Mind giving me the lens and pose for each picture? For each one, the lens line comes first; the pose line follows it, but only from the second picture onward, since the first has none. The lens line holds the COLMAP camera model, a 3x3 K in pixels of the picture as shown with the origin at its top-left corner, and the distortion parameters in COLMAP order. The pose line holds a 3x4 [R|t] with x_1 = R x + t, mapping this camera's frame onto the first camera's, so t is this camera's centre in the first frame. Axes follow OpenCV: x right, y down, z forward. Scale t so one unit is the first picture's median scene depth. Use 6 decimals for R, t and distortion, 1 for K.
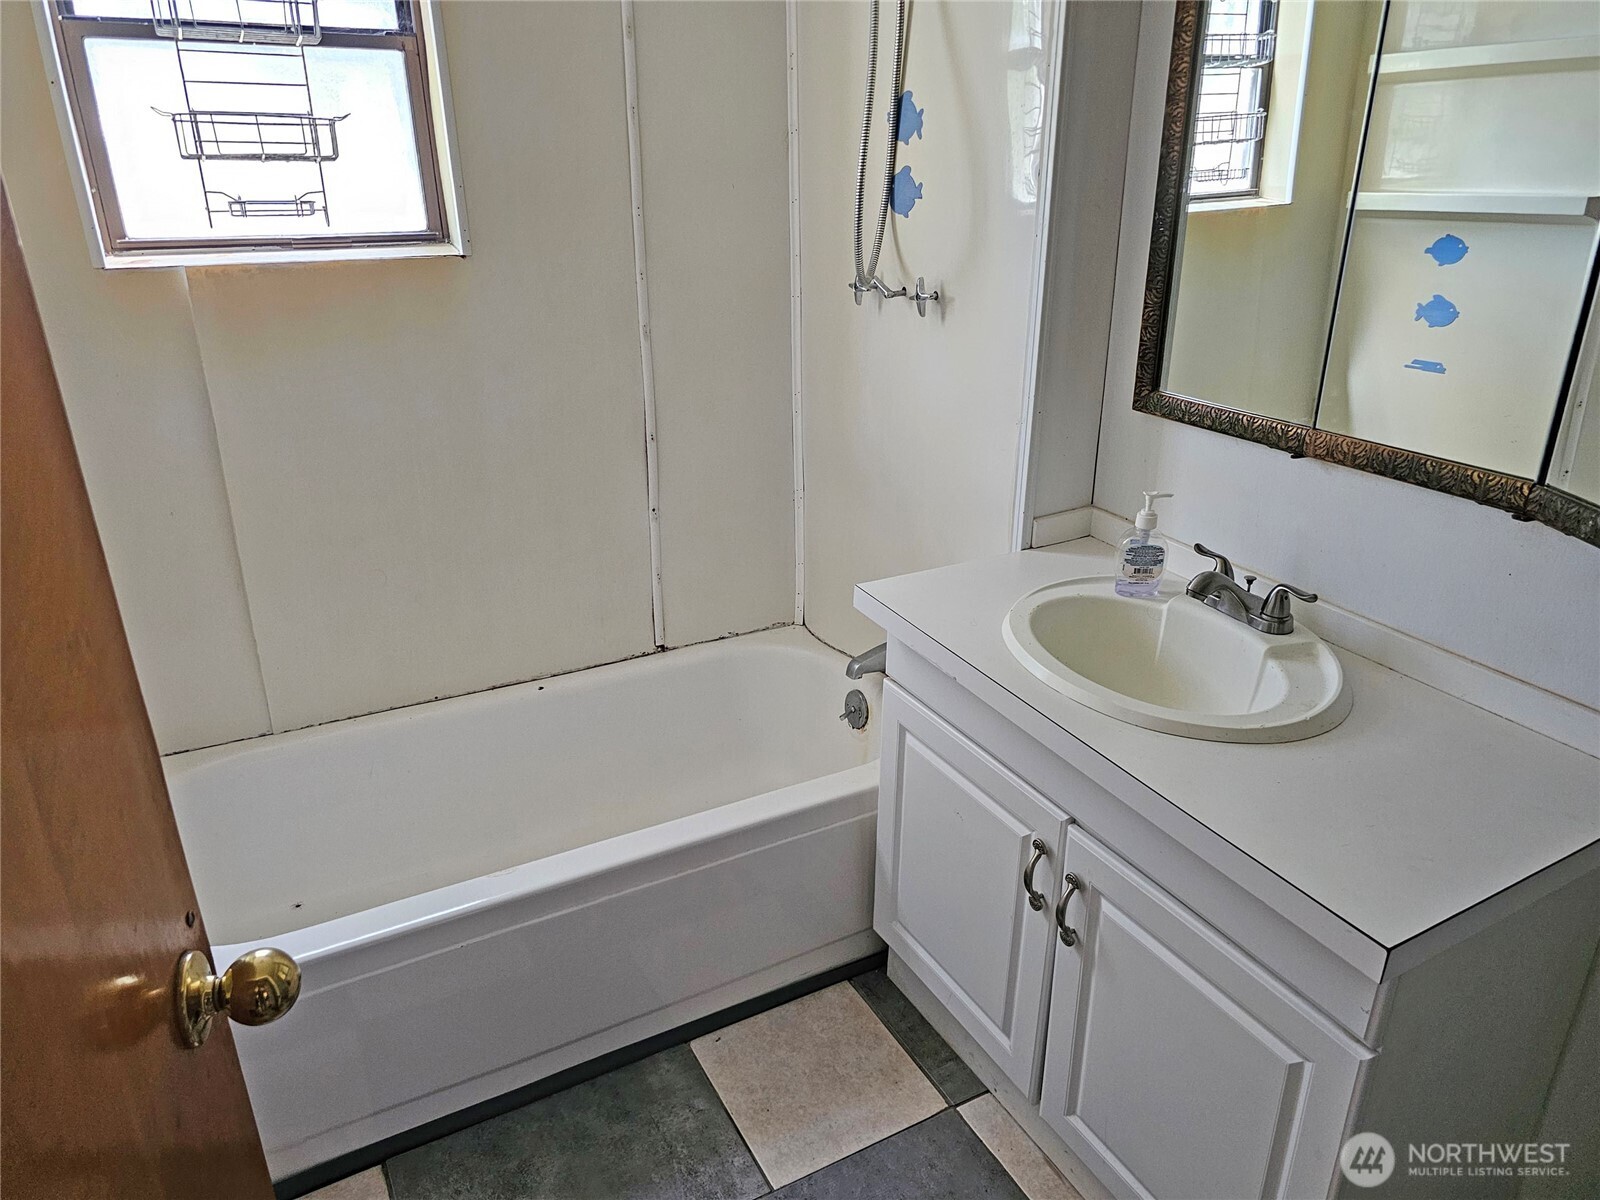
lens RADIAL K [[1087.7, 0, 810.3], [0, 1087.7, 588.8], [0, 0, 1]] dist [0.053114, -0.053171]
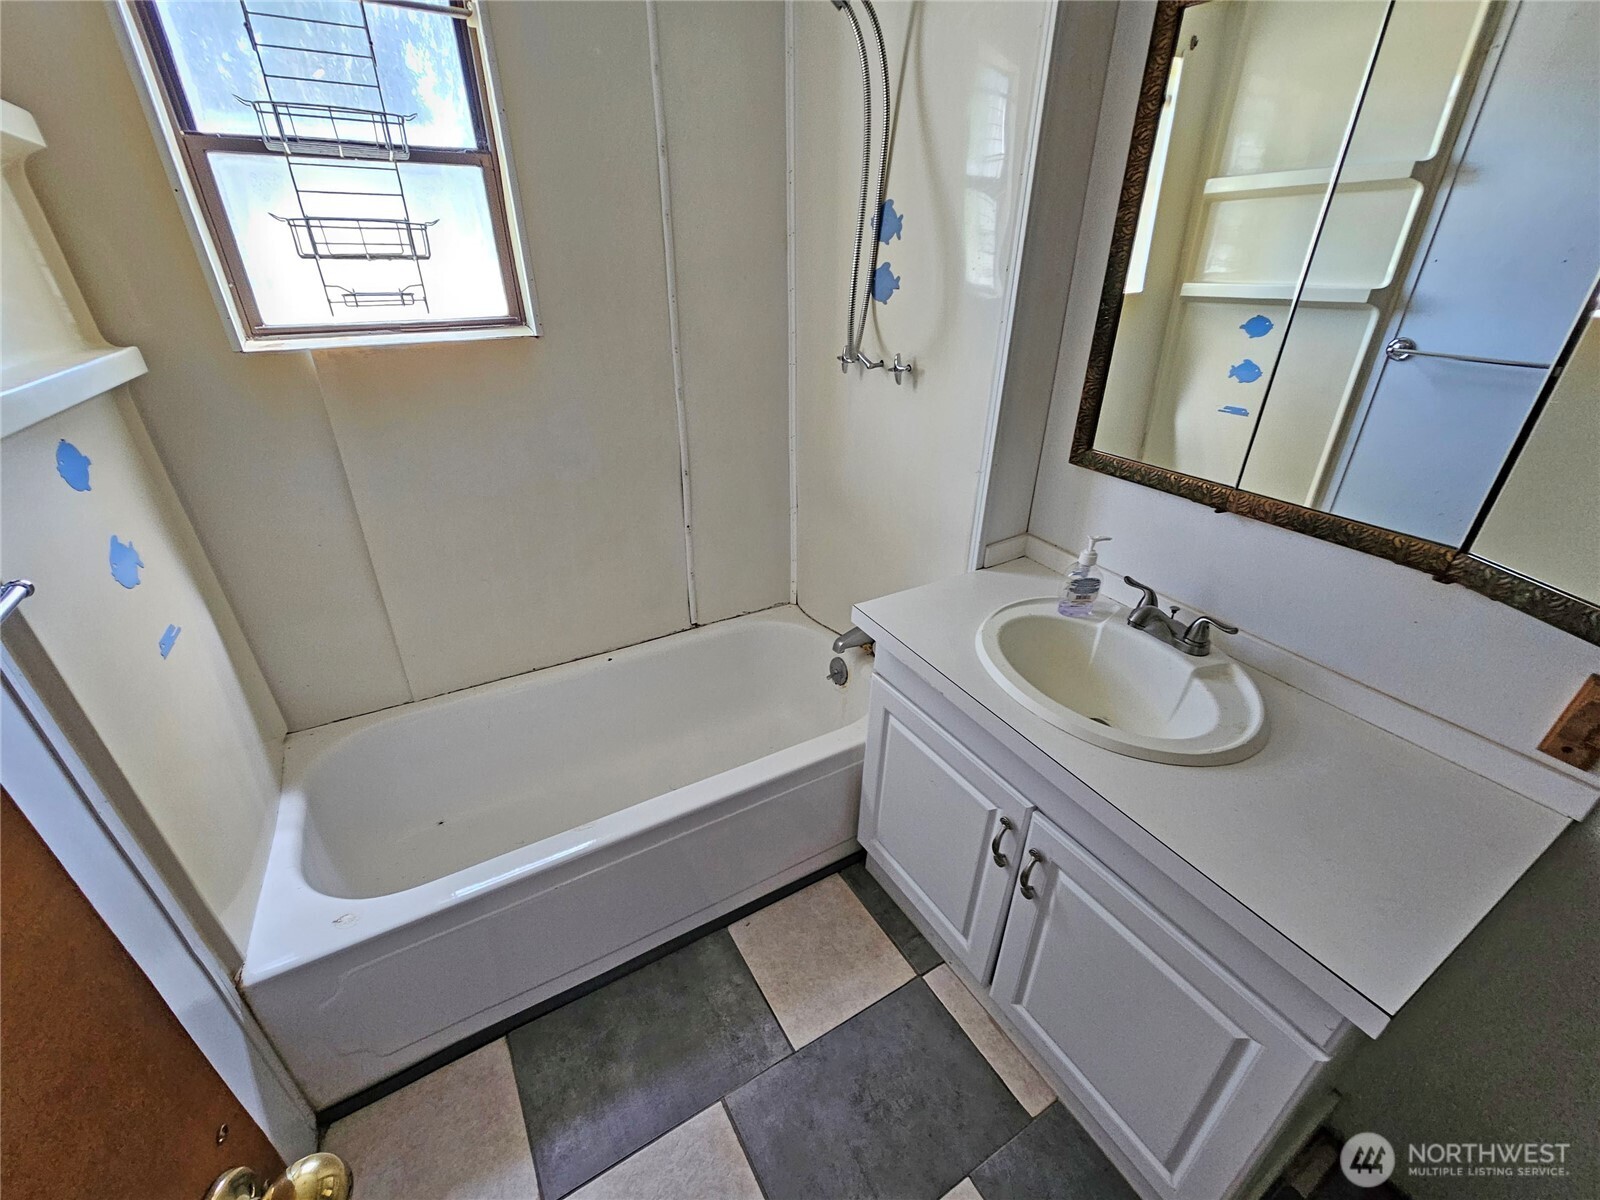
lens RADIAL K [[652.9, 0, 785.7], [0, 652.9, 596.1], [0, 0, 1]] dist [0.001214, -0.001084]
pose [[0.999783, -0.009693, 0.018451, -0.048628], [0.007650, 0.994145, 0.107786, -0.091766], [-0.019387, -0.107621, 0.994003, 0.228884]]
